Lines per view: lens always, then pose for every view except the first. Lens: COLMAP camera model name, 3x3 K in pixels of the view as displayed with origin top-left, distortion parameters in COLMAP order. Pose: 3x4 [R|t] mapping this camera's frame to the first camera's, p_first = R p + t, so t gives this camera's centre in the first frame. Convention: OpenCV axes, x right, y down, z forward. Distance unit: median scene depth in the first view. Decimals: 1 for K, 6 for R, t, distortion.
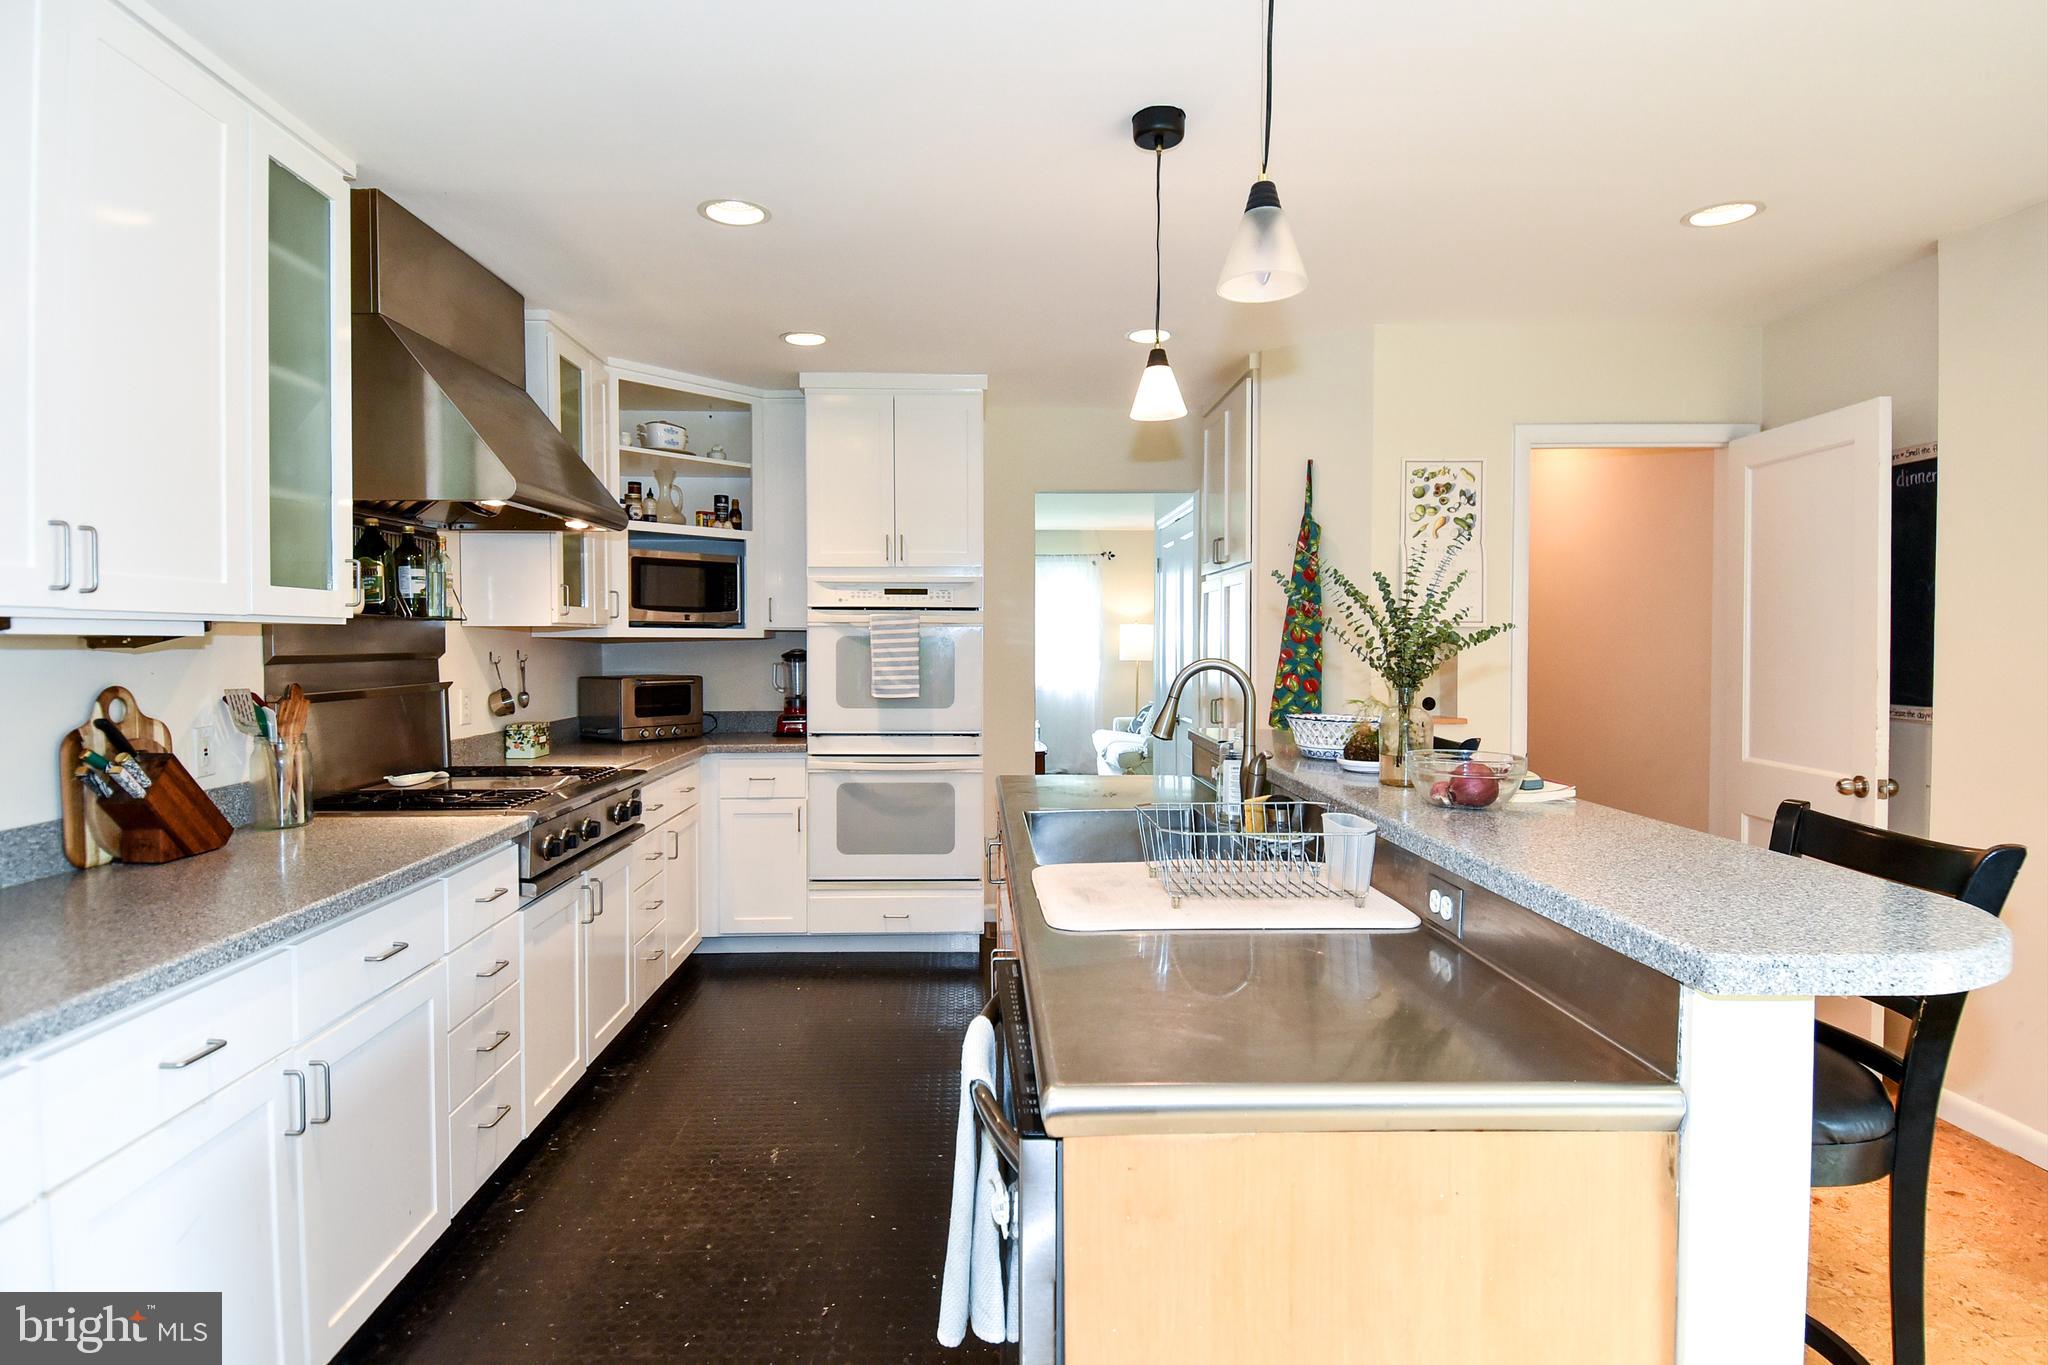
lens RADIAL K [[1130.2, 0, 1007.2], [0, 1130.2, 645.3], [0, 0, 1]] dist [0.048082, -0.047238]
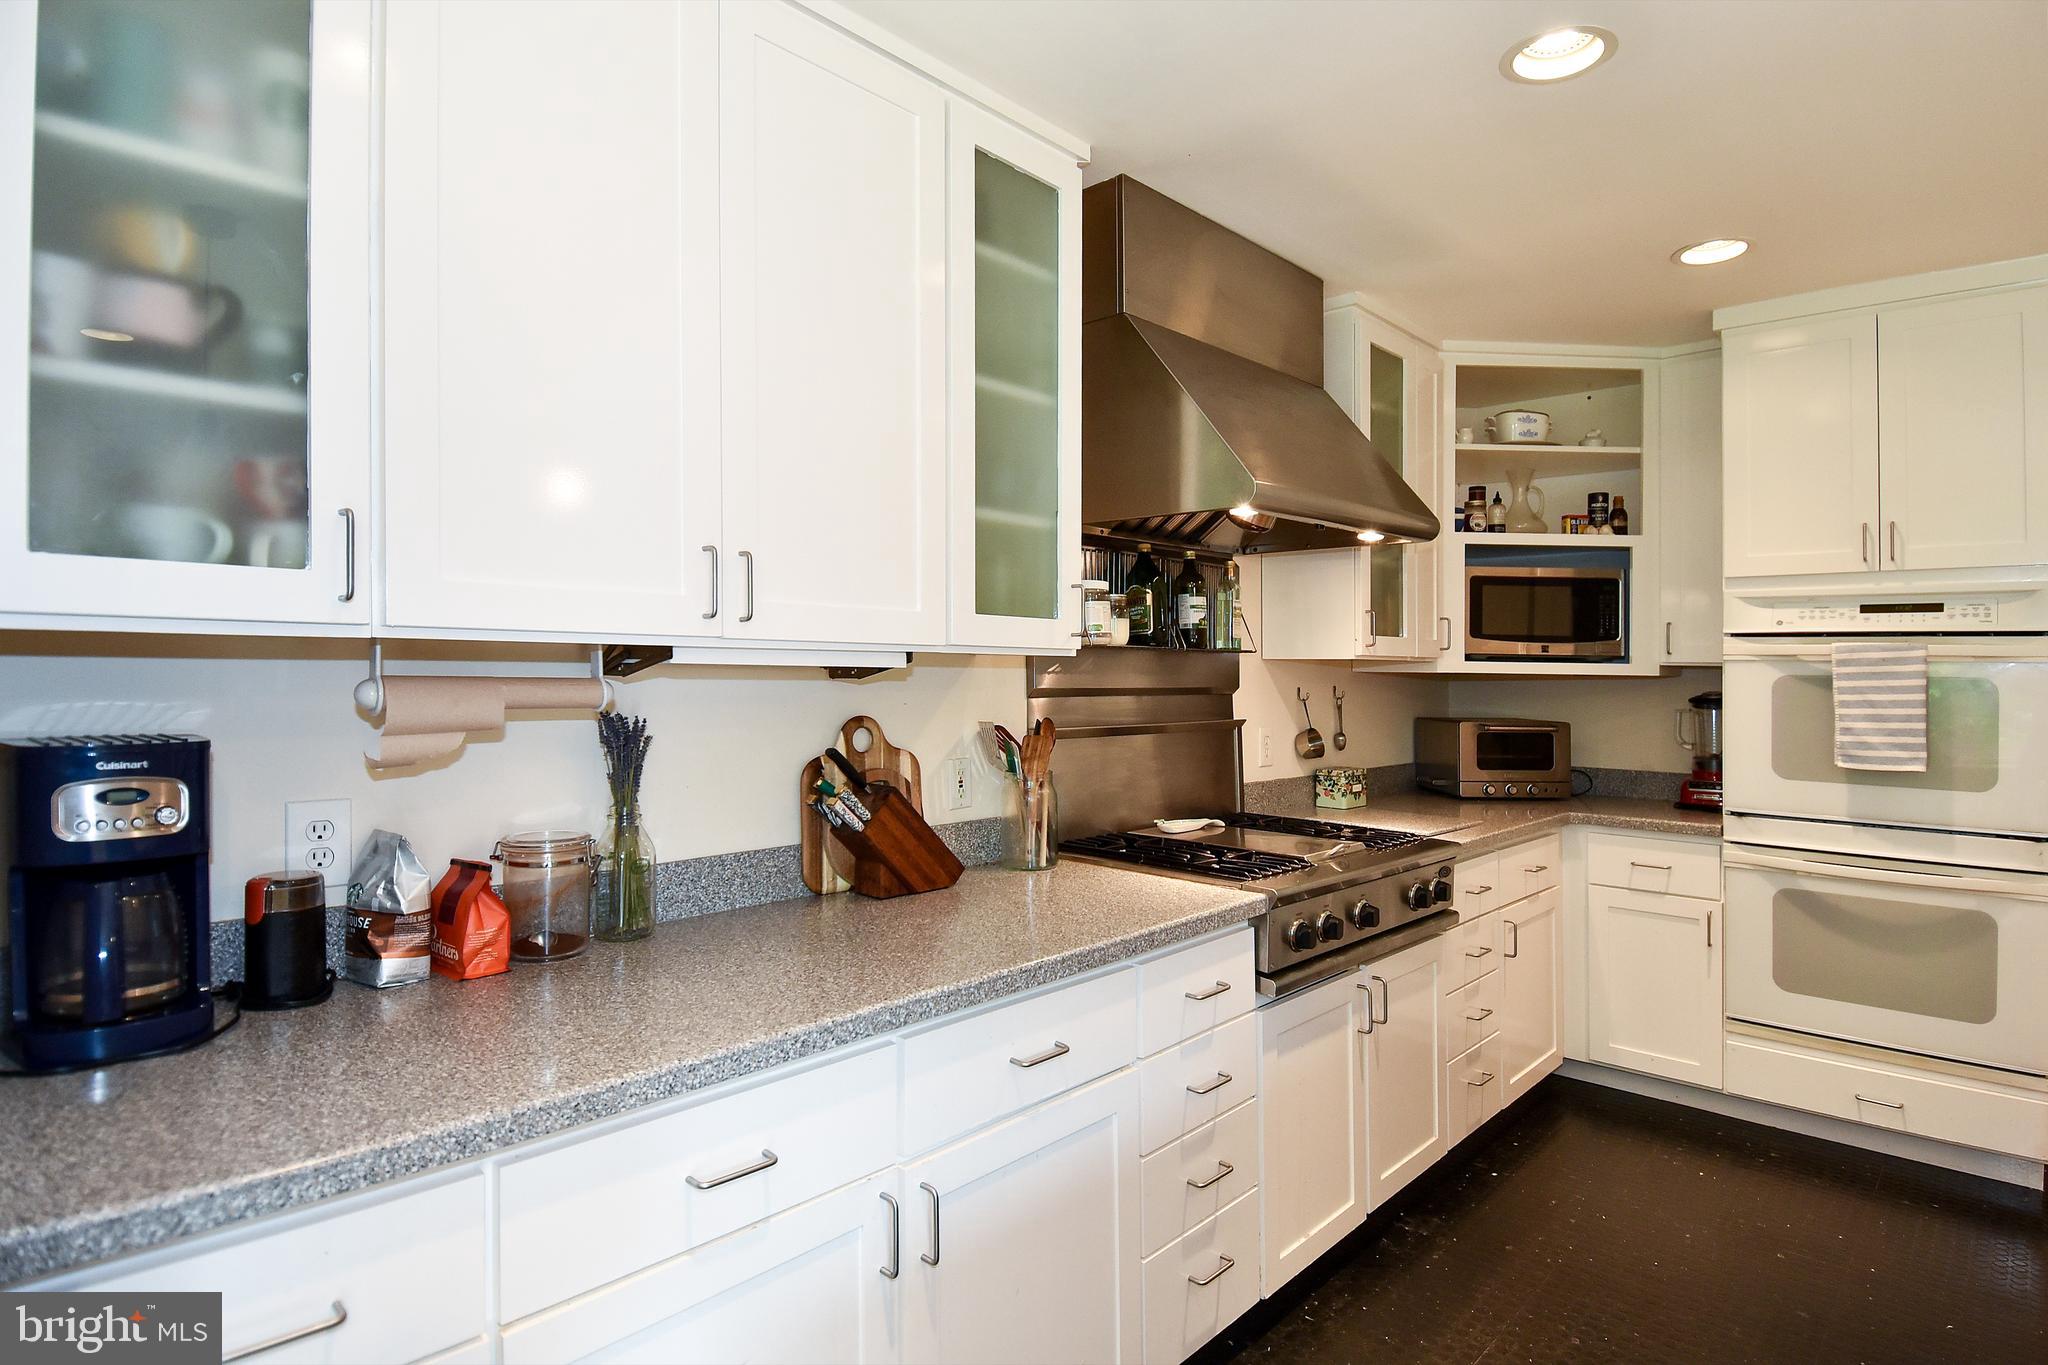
lens RADIAL K [[1067.7, 0, 1008.9], [0, 1067.7, 661.5], [0, 0, 1]] dist [0.041410, -0.046270]
pose [[0.697325, 0.002037, -0.716752, -0.003152], [-0.013946, 0.999845, -0.010726, -0.002899], [0.716619, 0.017475, 0.697245, 0.263769]]
